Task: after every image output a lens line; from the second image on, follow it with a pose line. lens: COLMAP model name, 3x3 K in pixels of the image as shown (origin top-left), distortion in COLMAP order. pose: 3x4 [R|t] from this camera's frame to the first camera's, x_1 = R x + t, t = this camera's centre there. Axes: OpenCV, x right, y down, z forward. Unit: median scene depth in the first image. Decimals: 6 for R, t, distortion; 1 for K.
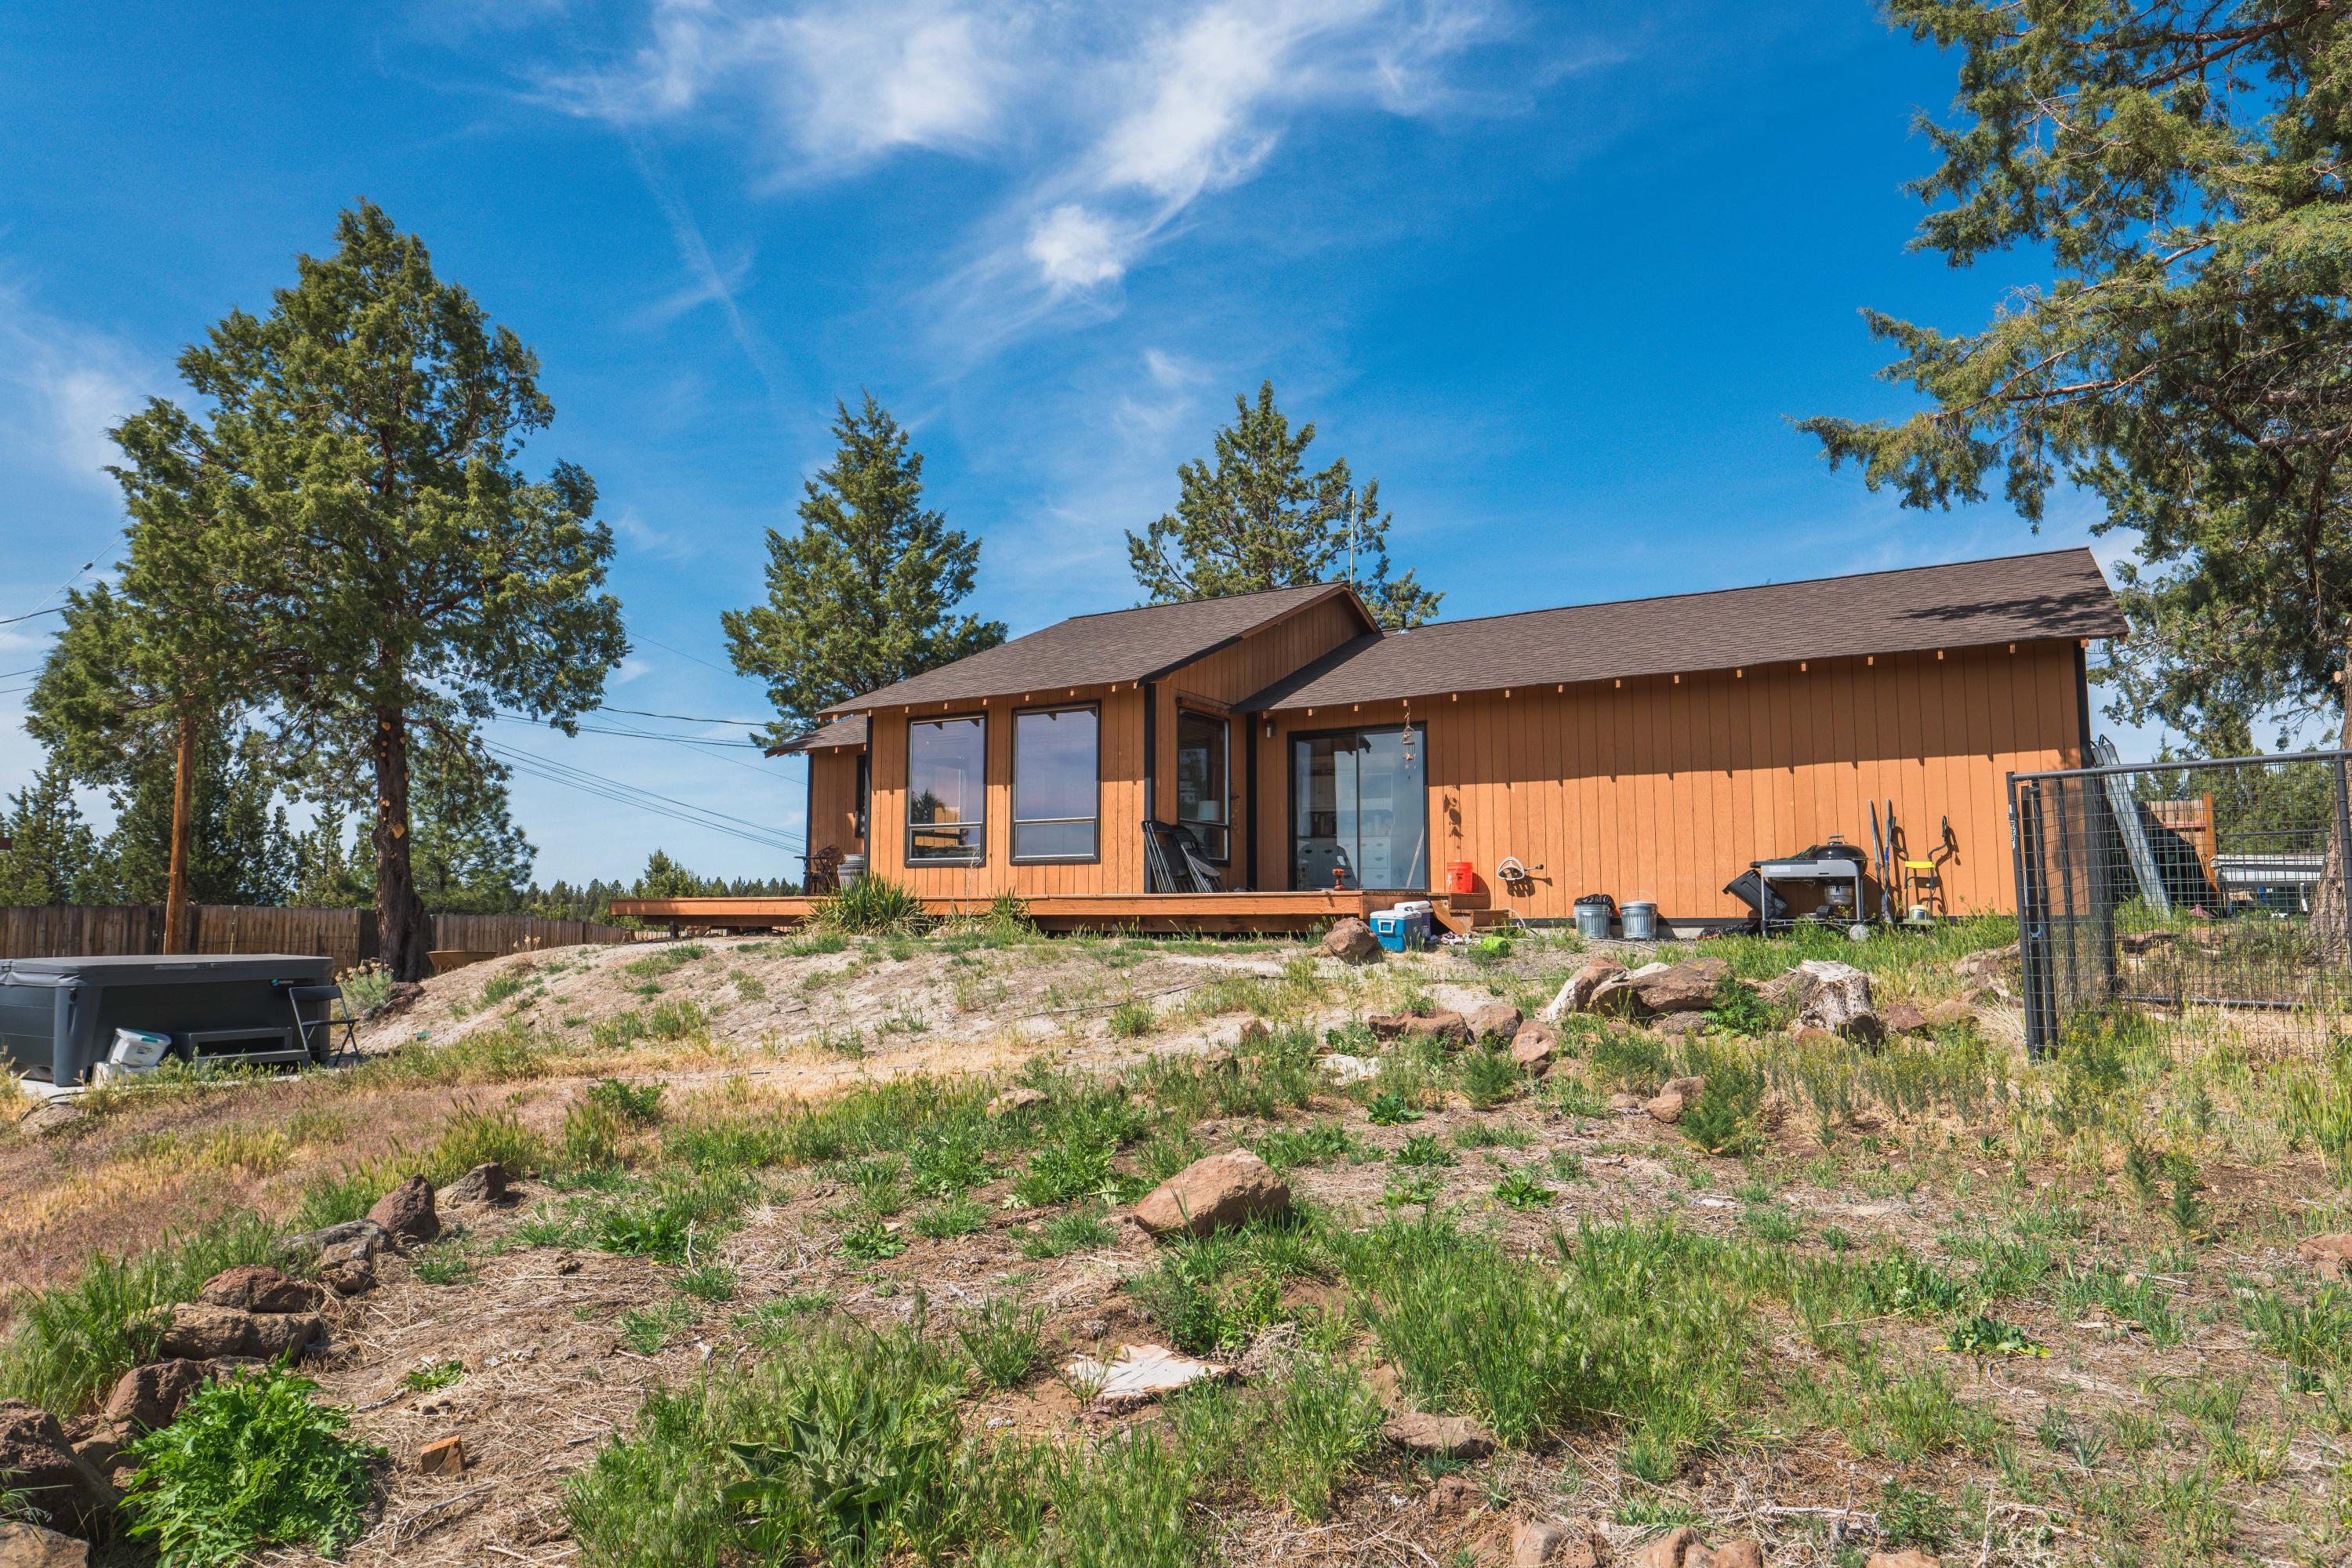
lens RADIAL K [[1363.7, 0, 1159.5], [0, 1363.7, 823.9], [0, 0, 1]] dist [-0.021894, 0.000002]
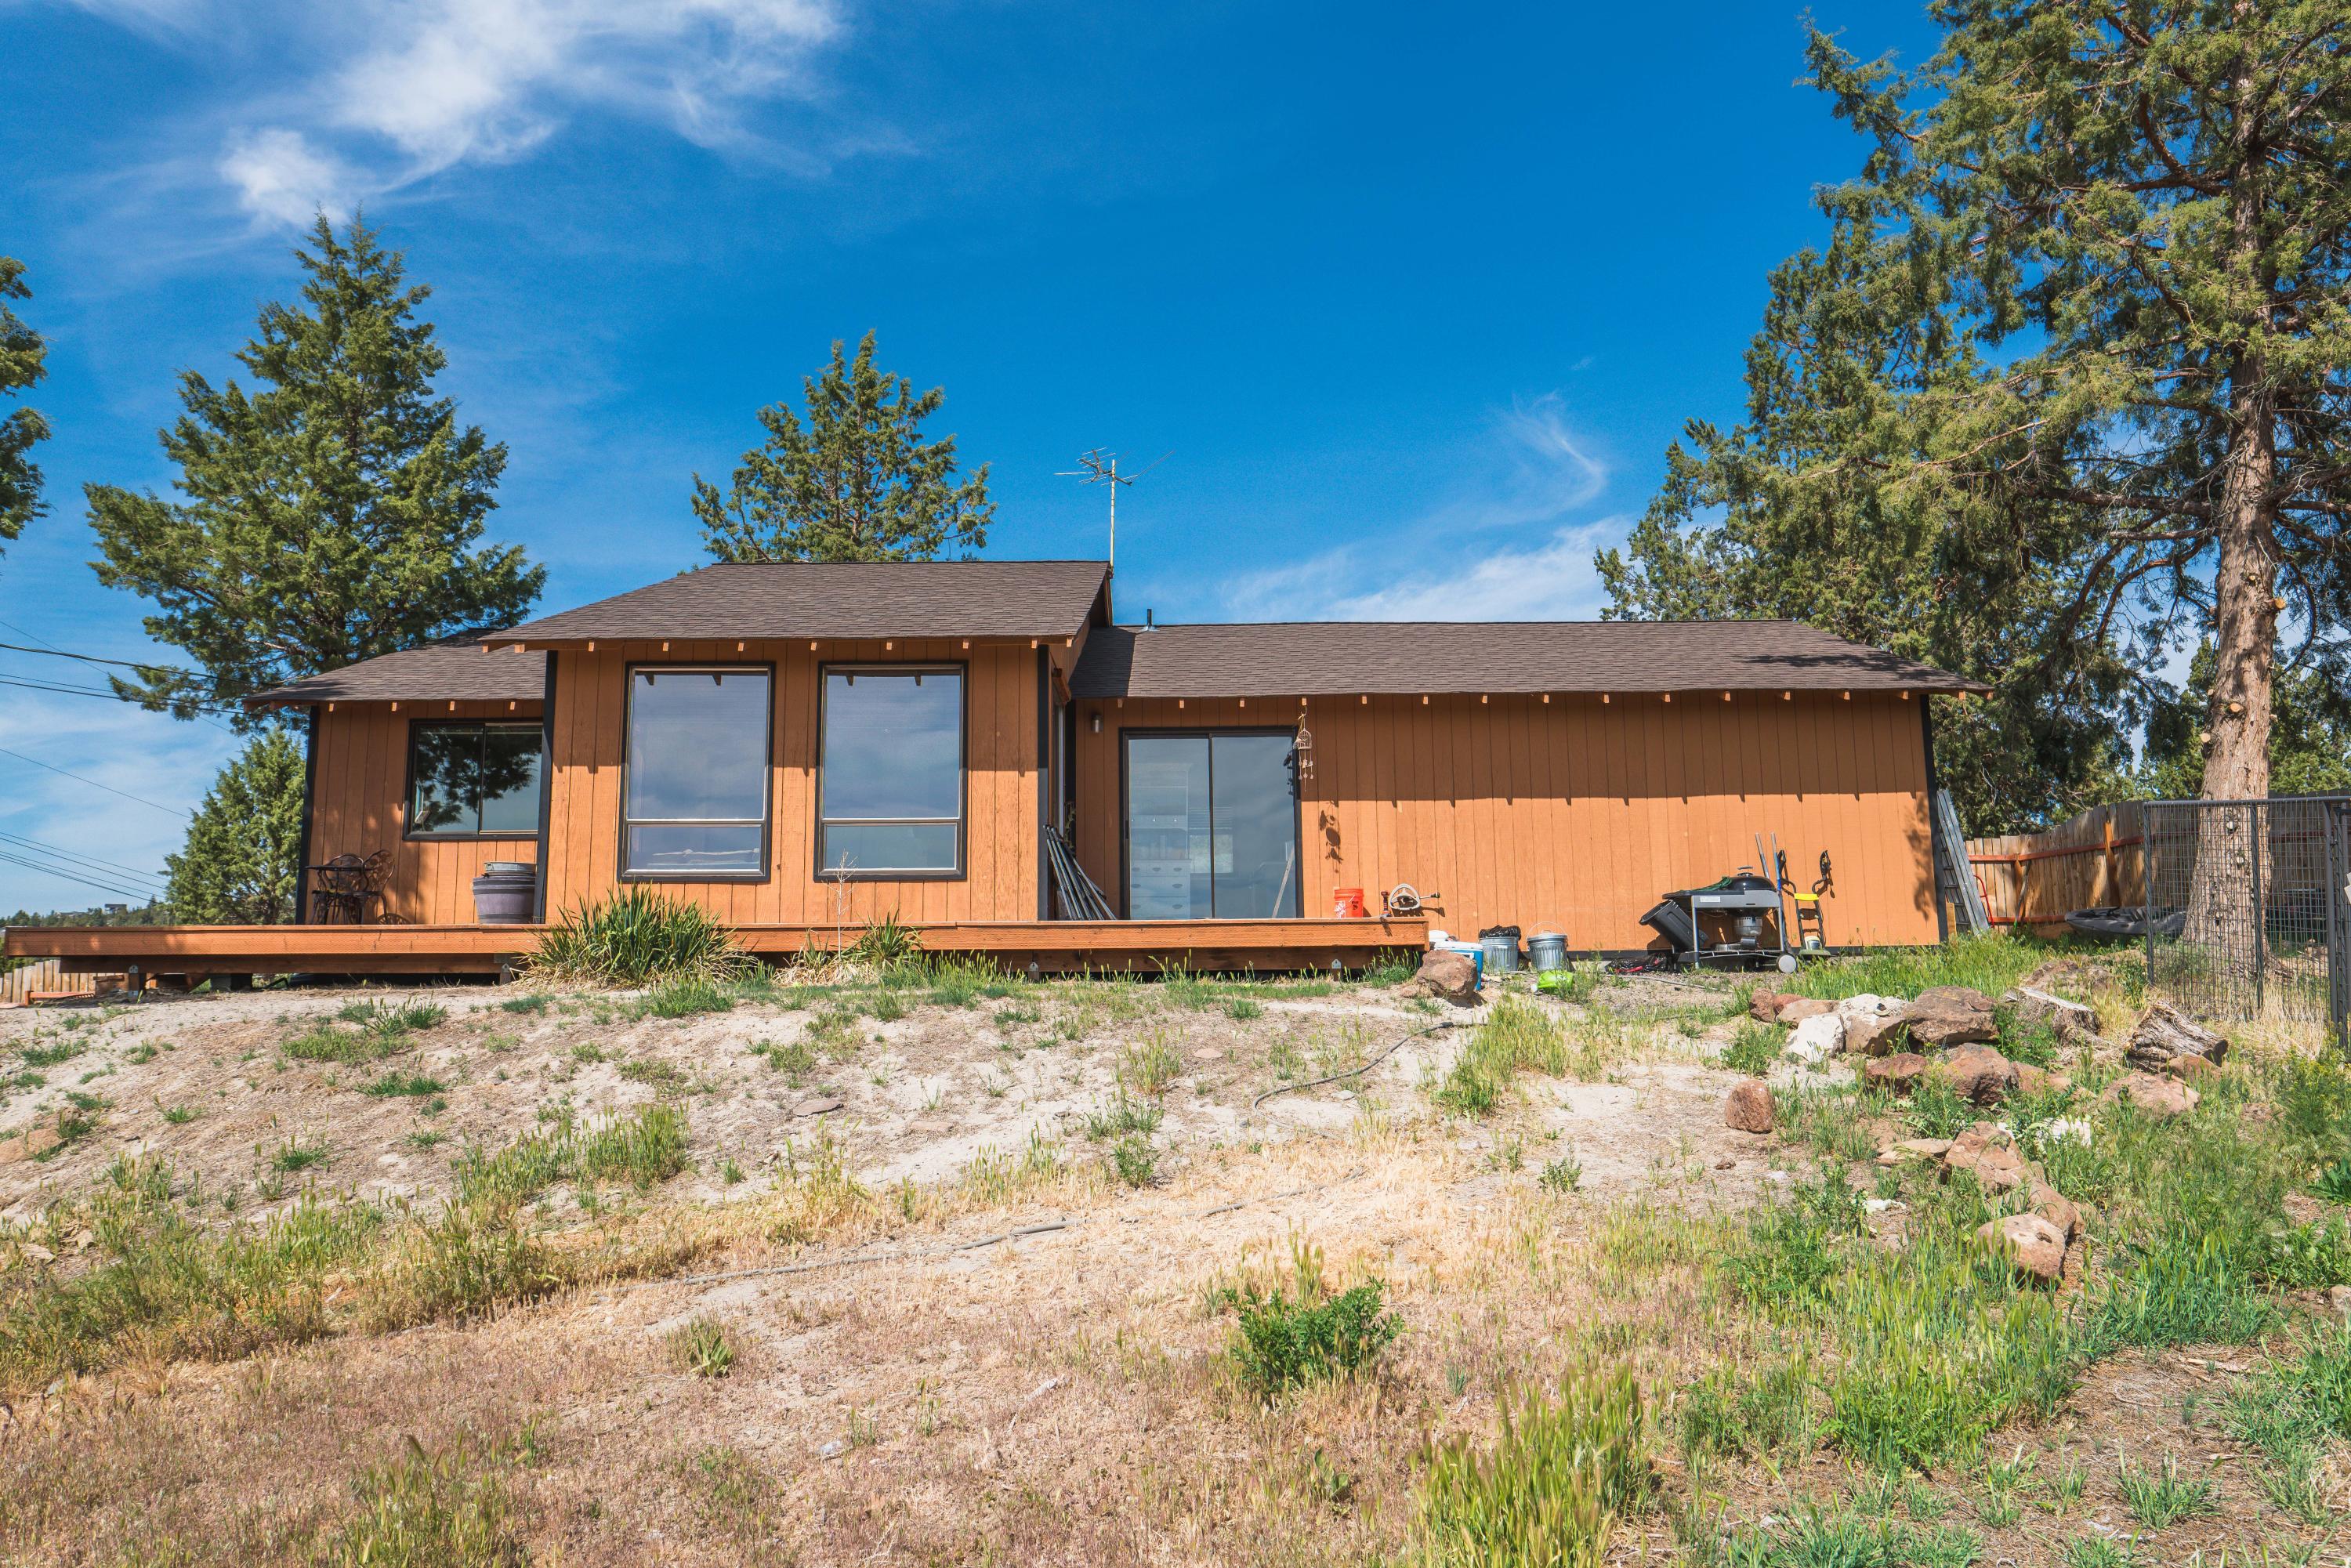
lens RADIAL K [[1363.0, 0, 1187.9], [0, 1363.0, 775.7], [0, 0, 1]] dist [-0.021894, 0.000002]
pose [[0.850048, 0.063340, 0.522883, -0.330538], [-0.026972, 0.996675, -0.076884, 0.026041], [-0.526014, 0.051252, 0.848930, 0.311207]]
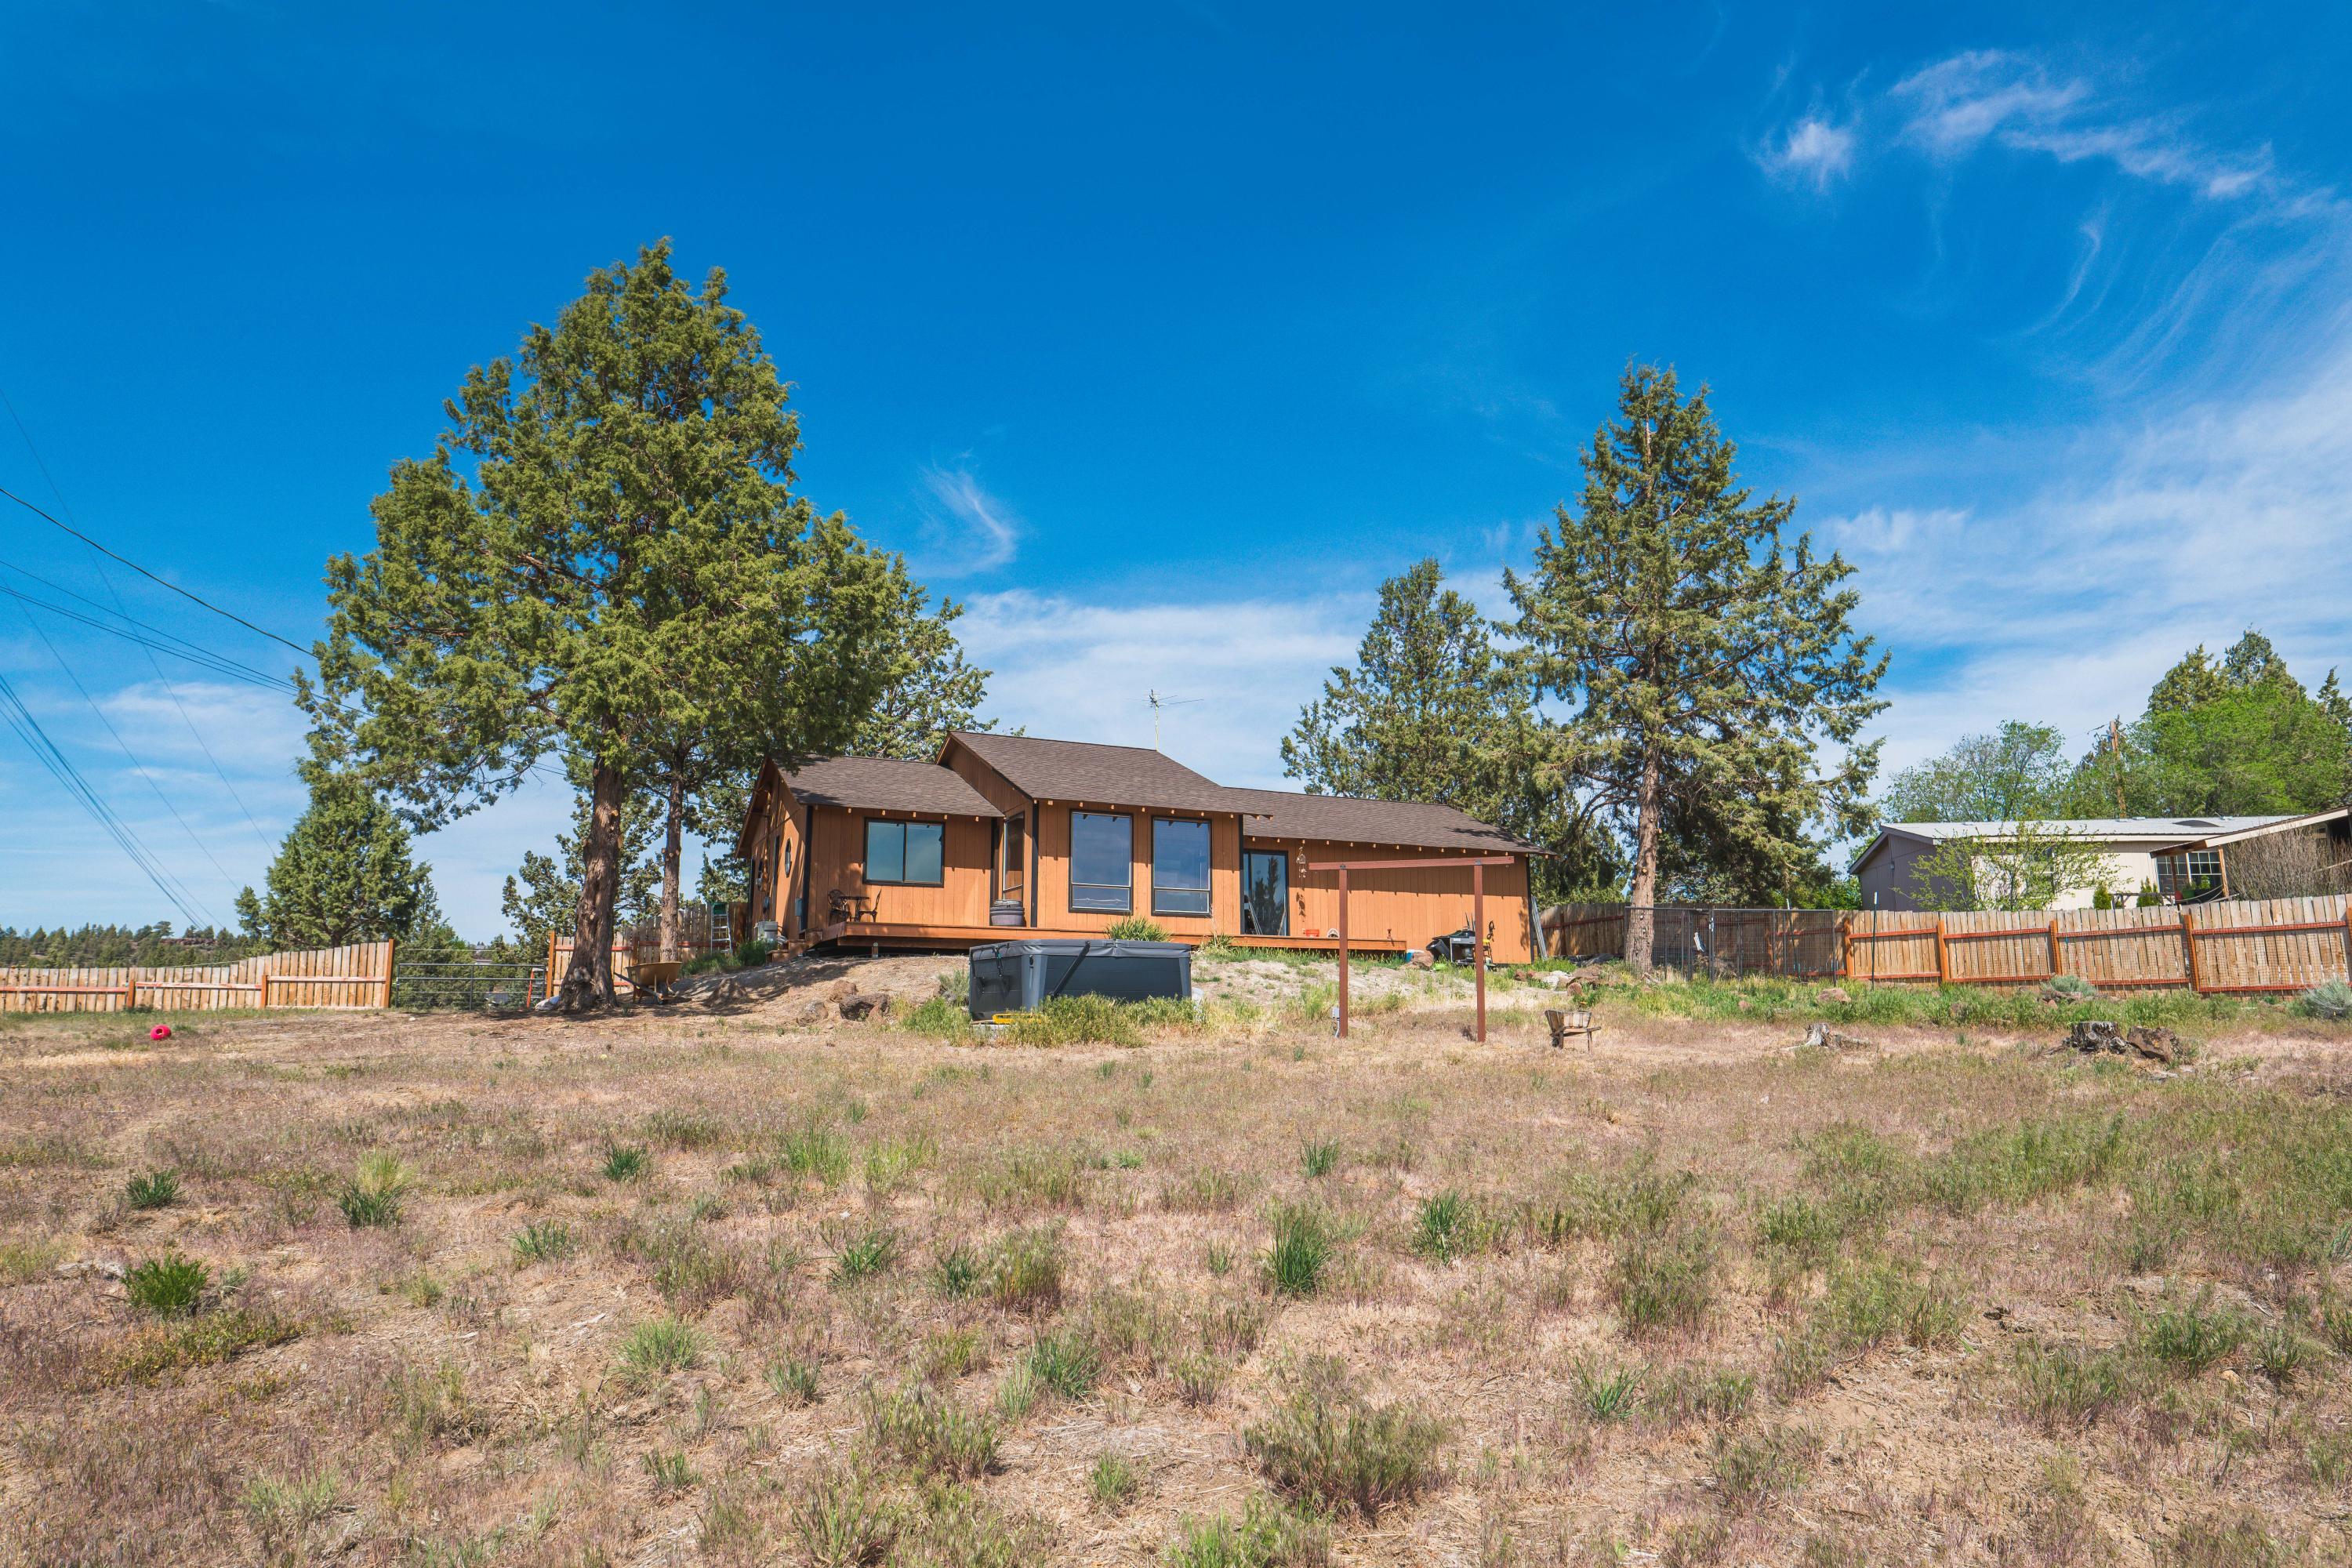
lens RADIAL K [[1363.7, 0, 1181.1], [0, 1363.7, 783.5], [0, 0, 1]] dist [-0.021894, 0.000002]
pose [[0.548733, 0.141931, 0.823861, -1.469326], [-0.059901, 0.989625, -0.130591, 0.086504], [-0.833849, 0.022309, 0.551542, 0.107502]]
